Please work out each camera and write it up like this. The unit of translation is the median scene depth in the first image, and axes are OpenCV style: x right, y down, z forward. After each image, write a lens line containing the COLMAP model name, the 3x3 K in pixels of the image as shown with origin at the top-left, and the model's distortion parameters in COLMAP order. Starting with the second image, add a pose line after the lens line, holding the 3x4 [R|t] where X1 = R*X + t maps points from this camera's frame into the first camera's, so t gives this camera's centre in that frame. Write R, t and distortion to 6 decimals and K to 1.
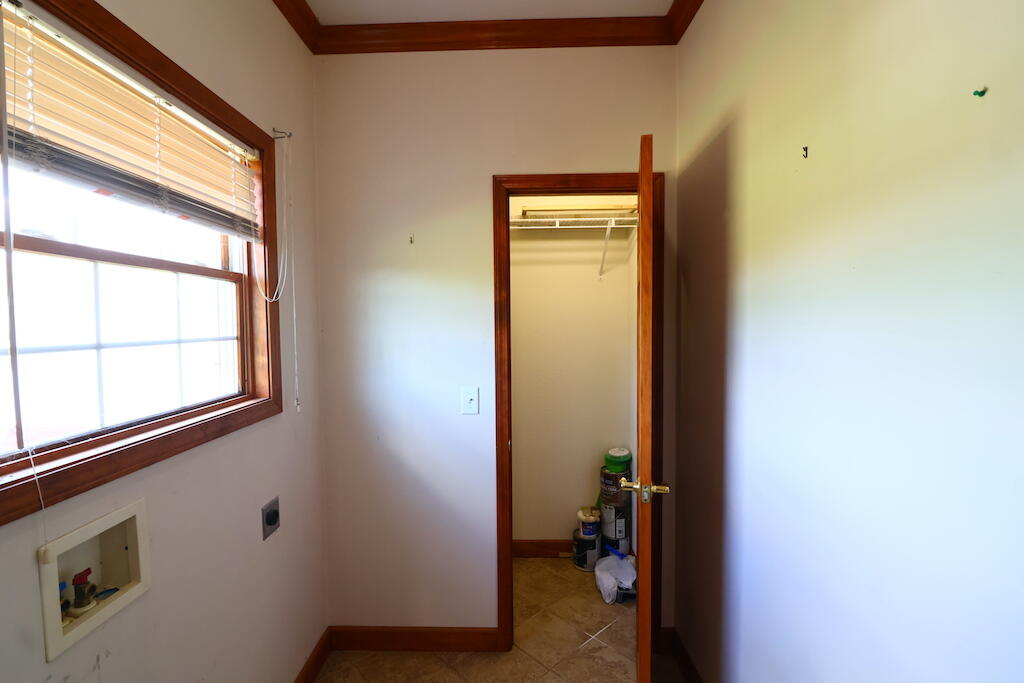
lens RADIAL K [[476.6, 0, 512.0], [0, 476.6, 341.5], [0, 0, 1]] dist [-0.023170, -0.000134]
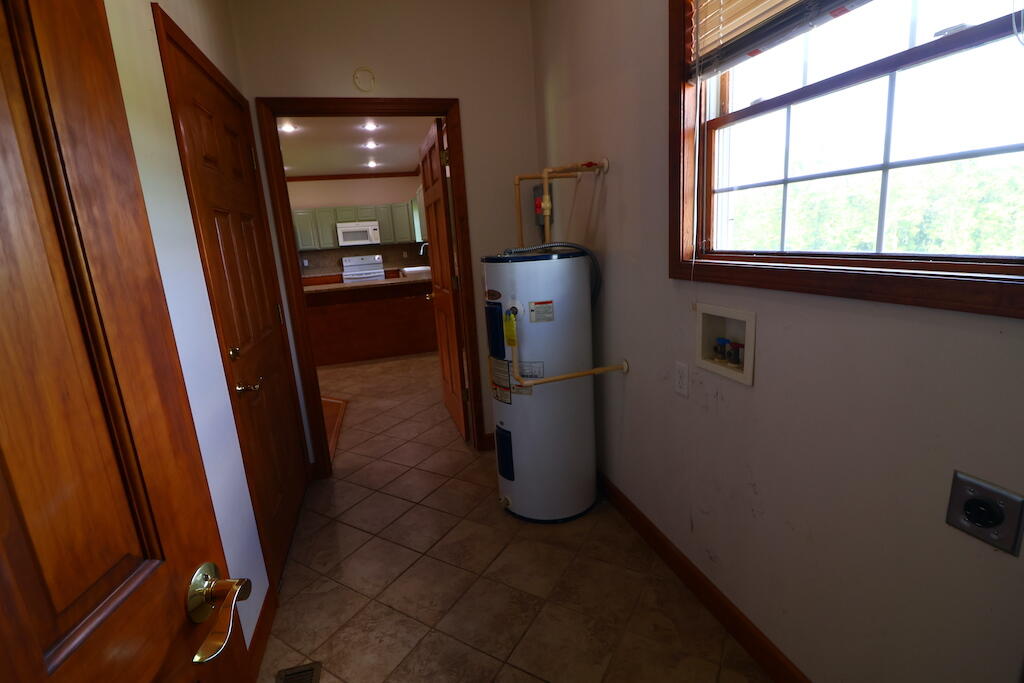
lens RADIAL K [[476.6, 0, 512.0], [0, 476.6, 341.5], [0, 0, 1]] dist [-0.023170, -0.000134]
pose [[-0.957087, 0.136597, -0.255588, 0.089782], [0.070437, 0.965146, 0.252055, 0.032707], [0.281110, 0.223236, -0.933350, 1.263774]]
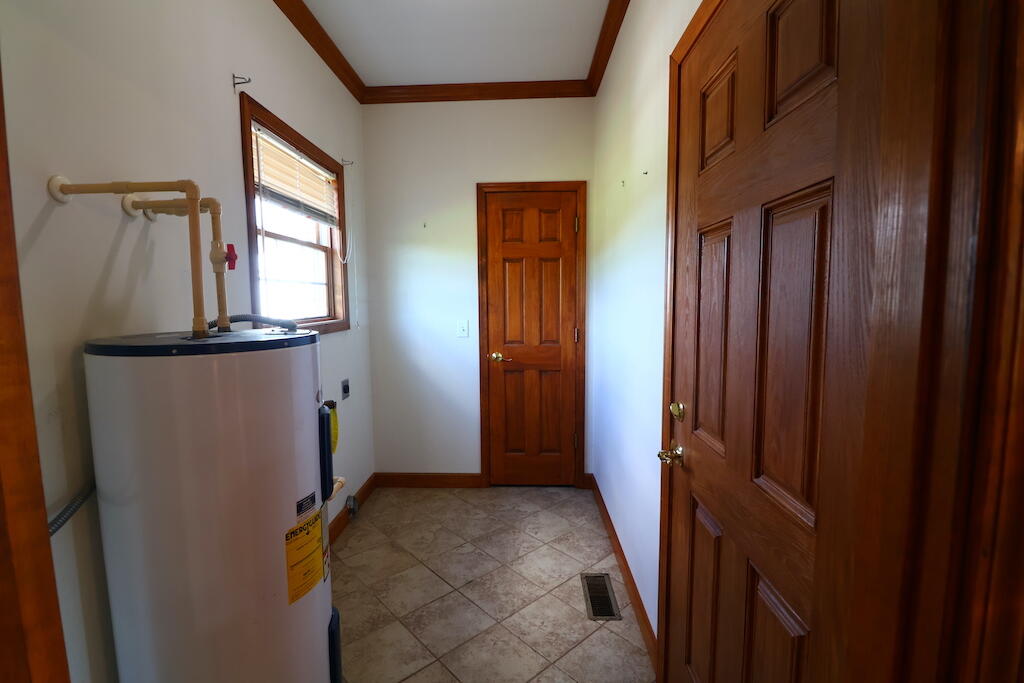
lens RADIAL K [[456.3, 0, 512.0], [0, 456.3, 341.5], [0, 0, 1]] dist [0.000544, 0.000008]
pose [[0.999951, 0.002369, -0.009641, 0.119582], [-0.001776, 0.998134, 0.061031, 0.099196], [0.009767, -0.061011, 0.998089, -0.676040]]
